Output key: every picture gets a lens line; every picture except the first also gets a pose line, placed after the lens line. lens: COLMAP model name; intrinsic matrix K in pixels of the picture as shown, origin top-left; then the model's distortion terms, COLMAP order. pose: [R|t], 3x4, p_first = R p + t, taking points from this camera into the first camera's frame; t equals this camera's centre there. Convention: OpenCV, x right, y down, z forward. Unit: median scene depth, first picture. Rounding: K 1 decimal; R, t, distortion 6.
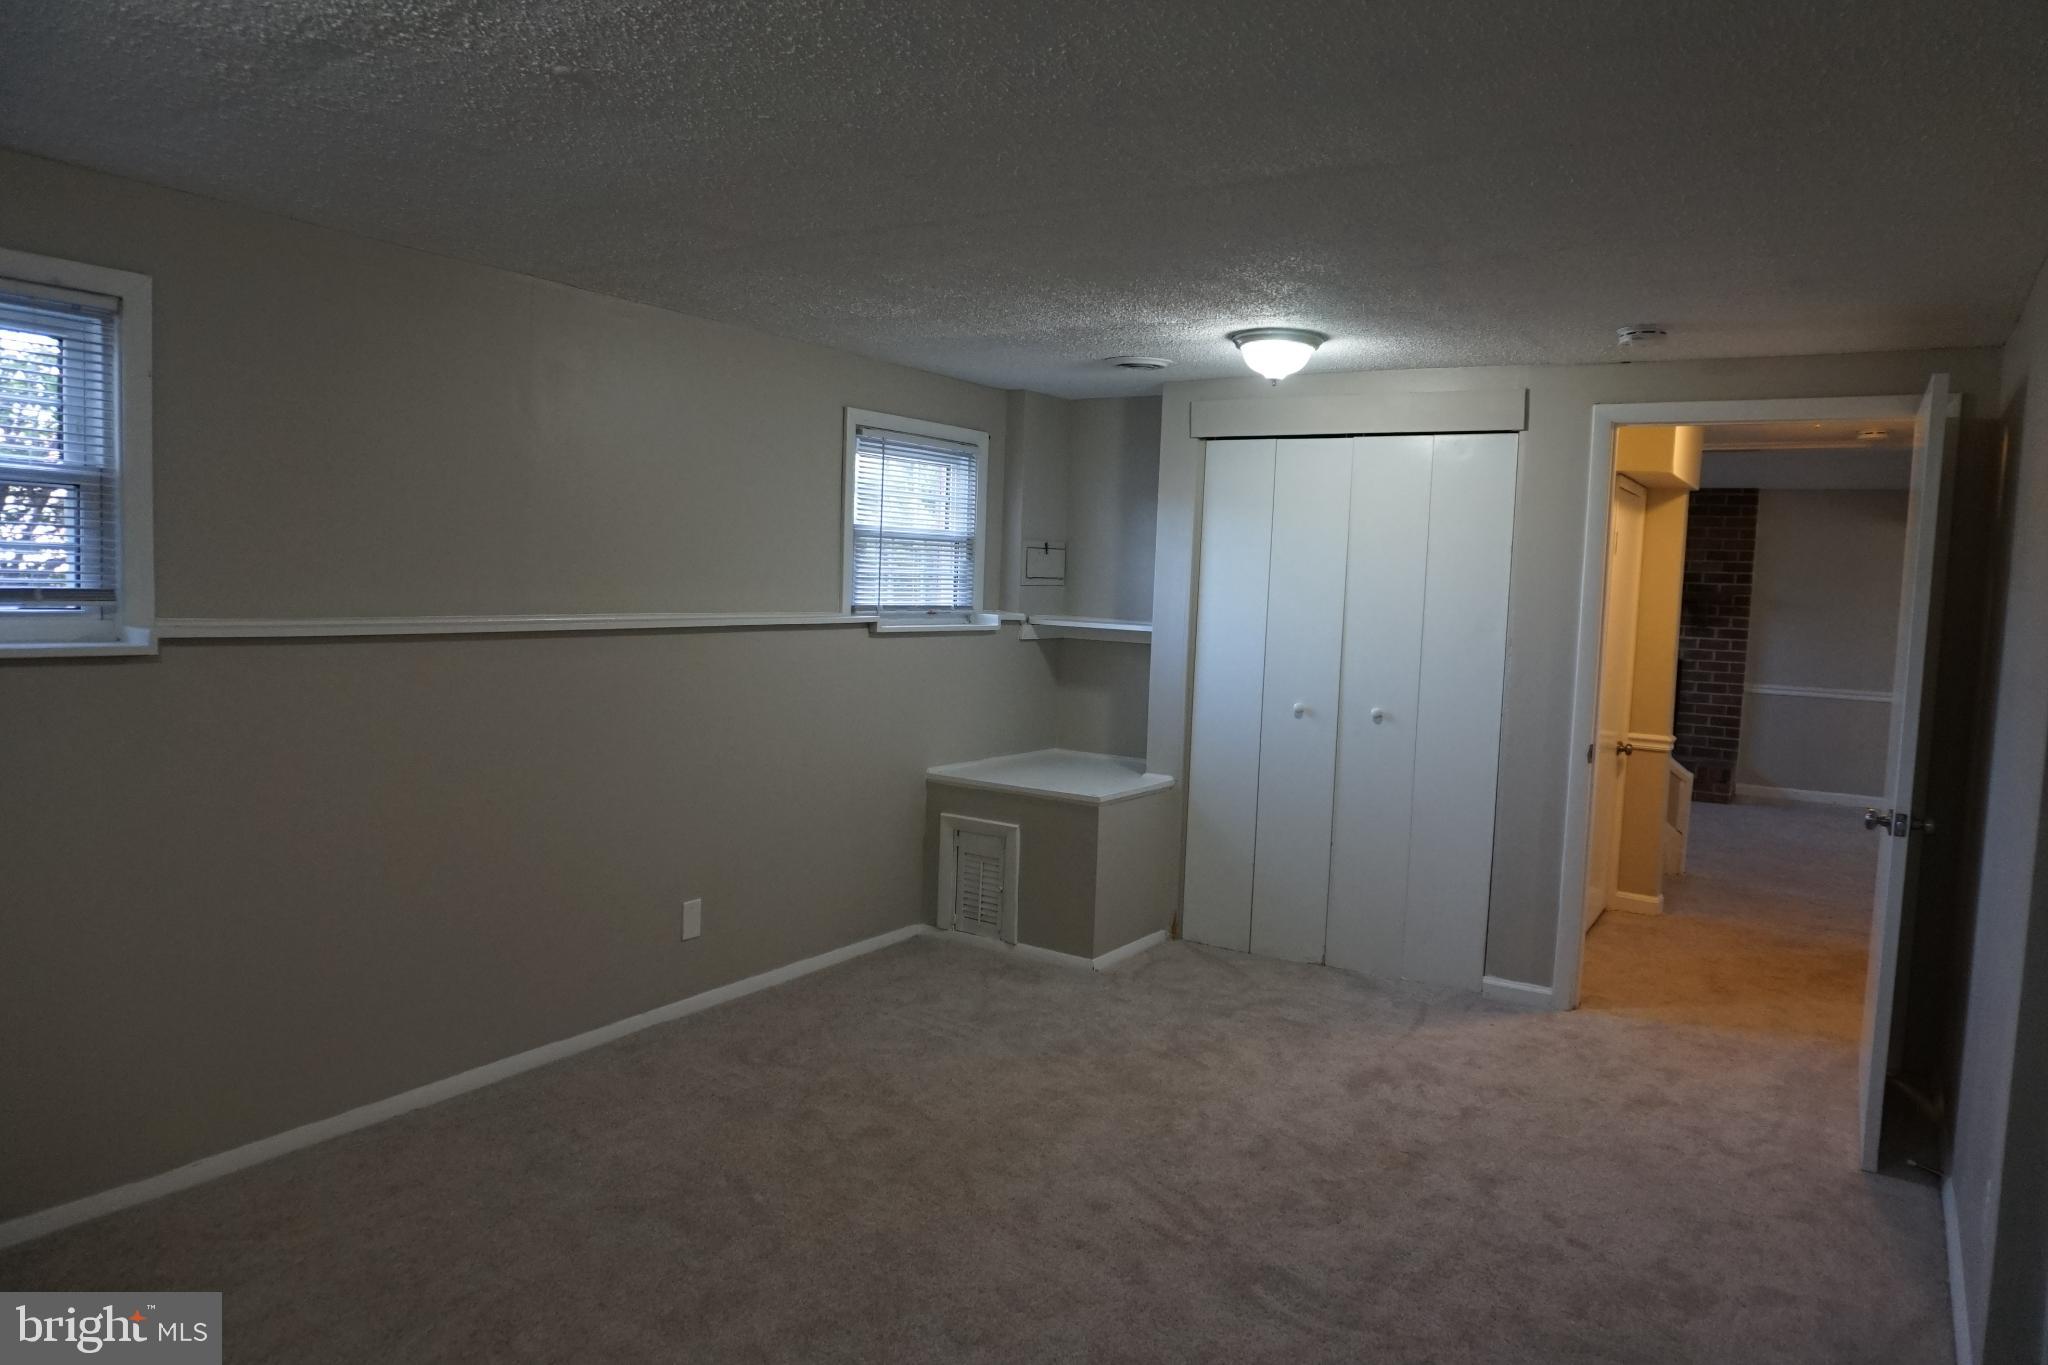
lens RADIAL K [[1376.8, 0, 1022.8], [0, 1376.8, 684.2], [0, 0, 1]] dist [-0.032280, 0.002072]
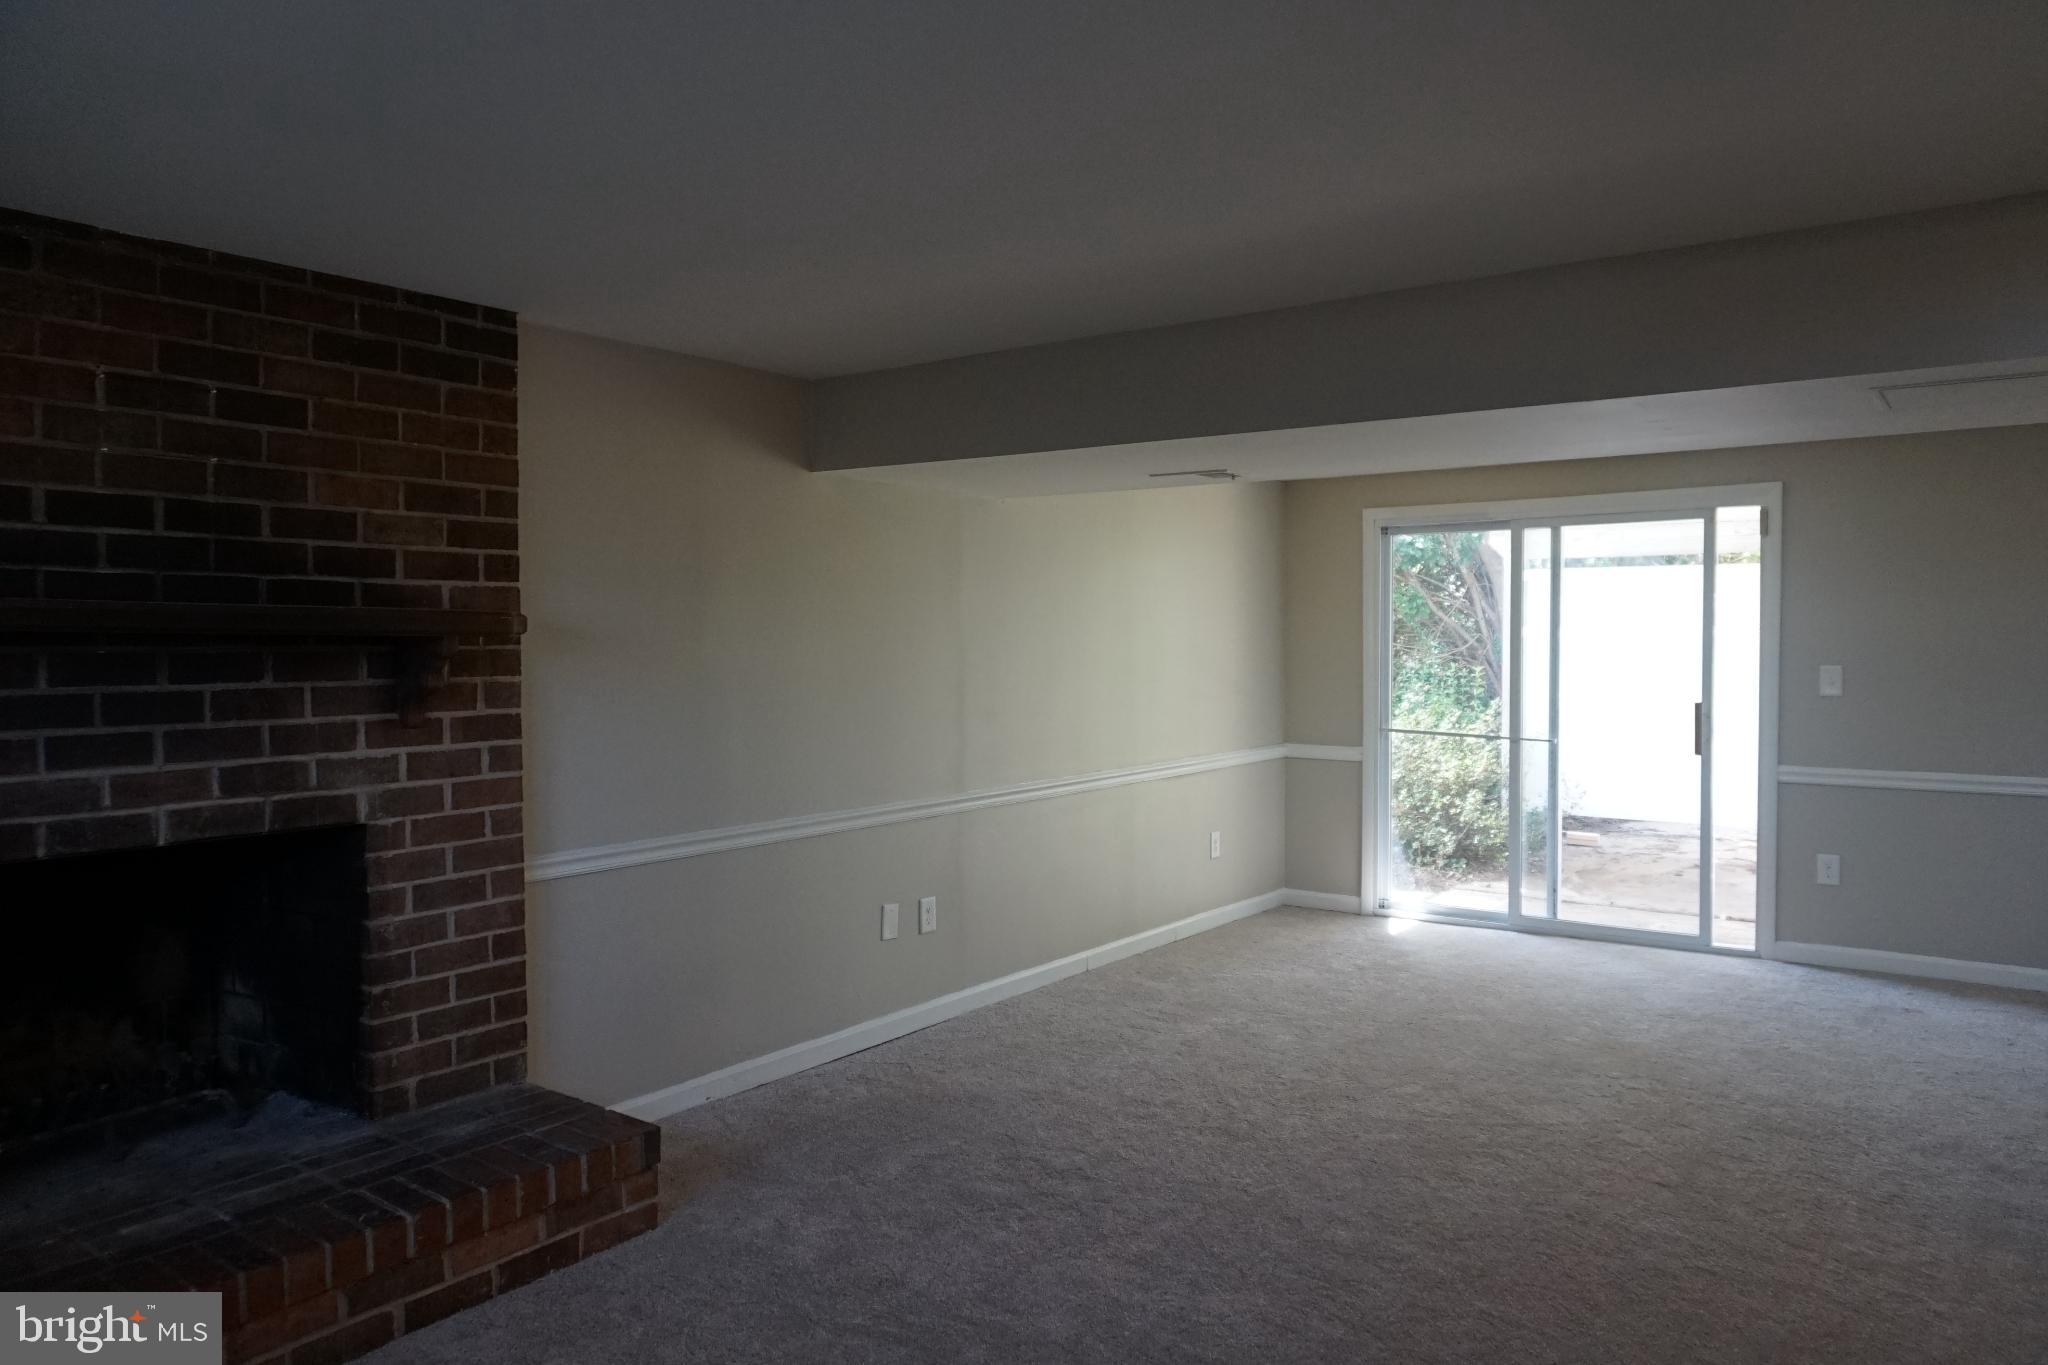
lens RADIAL K [[1376.8, 0, 1023.4], [0, 1376.8, 687.6], [0, 0, 1]] dist [-0.032280, 0.002072]
pose [[0.078715, -0.076461, 0.993961, 0.185910], [0.081895, 0.994180, 0.069993, -0.059936], [-0.993528, 0.075891, 0.084518, 0.834262]]
